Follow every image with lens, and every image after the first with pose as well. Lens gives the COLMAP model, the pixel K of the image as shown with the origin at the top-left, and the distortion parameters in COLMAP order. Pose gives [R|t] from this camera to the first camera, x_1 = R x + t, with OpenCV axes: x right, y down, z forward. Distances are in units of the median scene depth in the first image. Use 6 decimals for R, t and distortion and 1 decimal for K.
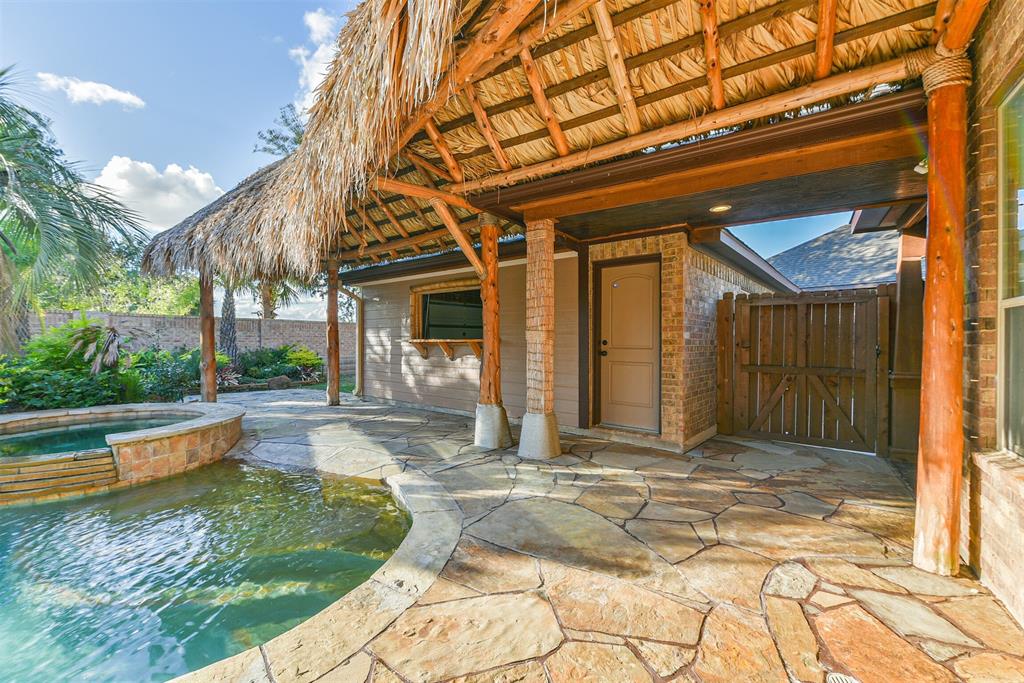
lens RADIAL K [[430.0, 0, 516.9], [0, 430.0, 342.3], [0, 0, 1]] dist [-0.013085, -0.000572]
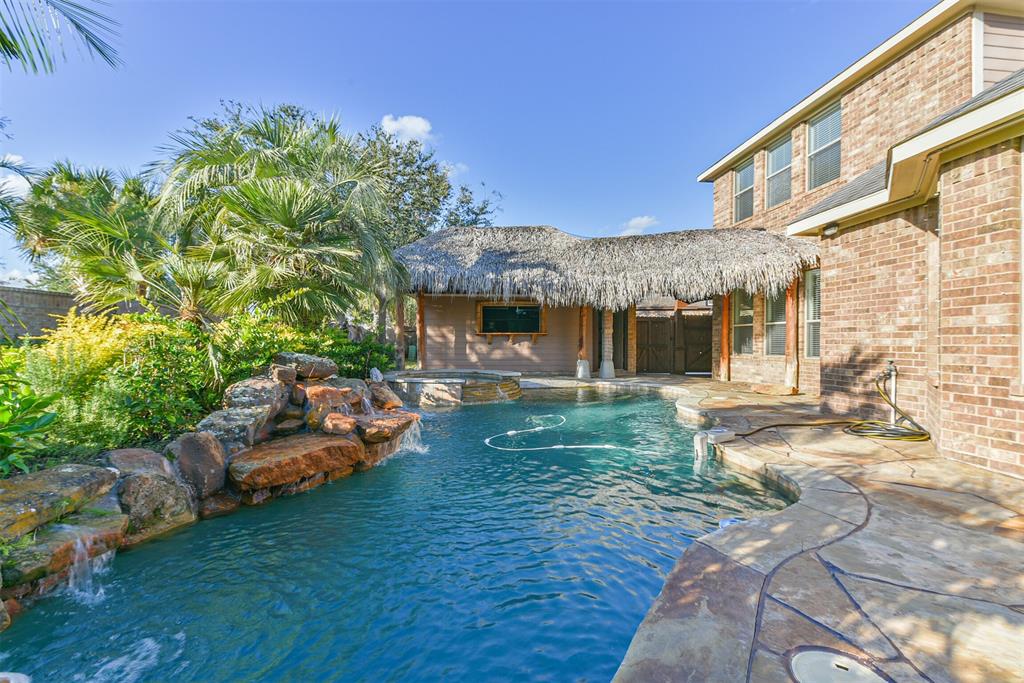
lens RADIAL K [[430.0, 0, 509.3], [0, 430.0, 342.7], [0, 0, 1]] dist [-0.013085, -0.000572]
pose [[0.783493, -0.001662, 0.621399, -1.829203], [0.003129, 0.999994, -0.001271, 0.051344], [-0.621393, 0.002940, 0.783493, -0.594374]]
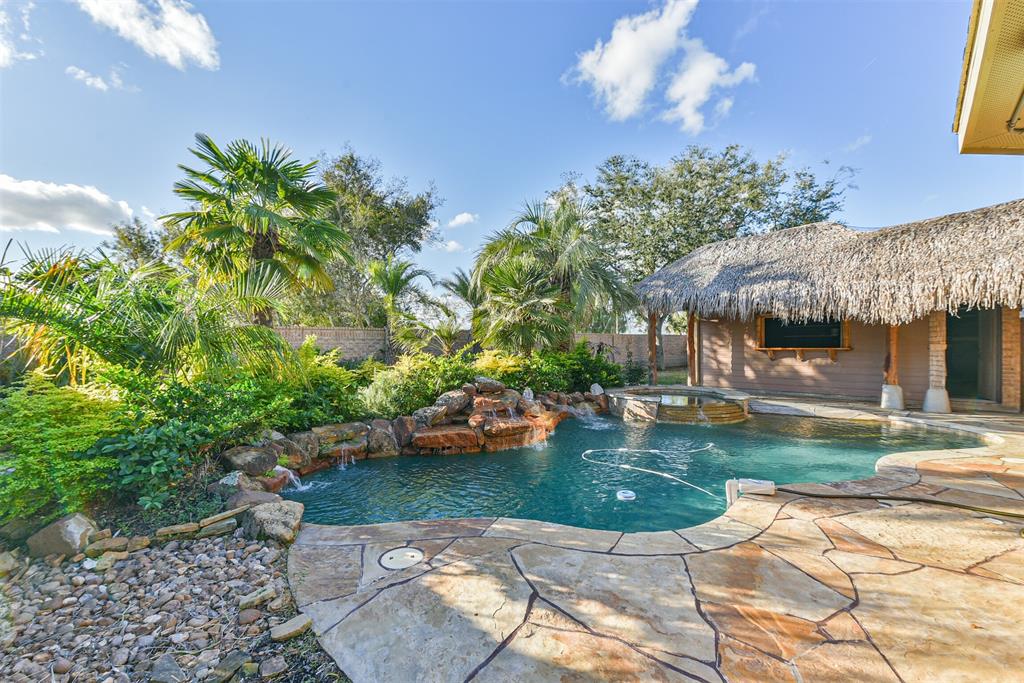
lens RADIAL K [[430.0, 0, 509.9], [0, 430.0, 344.7], [0, 0, 1]] dist [-0.013085, -0.000572]
pose [[0.984054, -0.008144, -0.177682, -1.309805], [0.006782, 0.999943, -0.008272, -0.018965], [0.177739, 0.006935, 0.984053, -1.026999]]
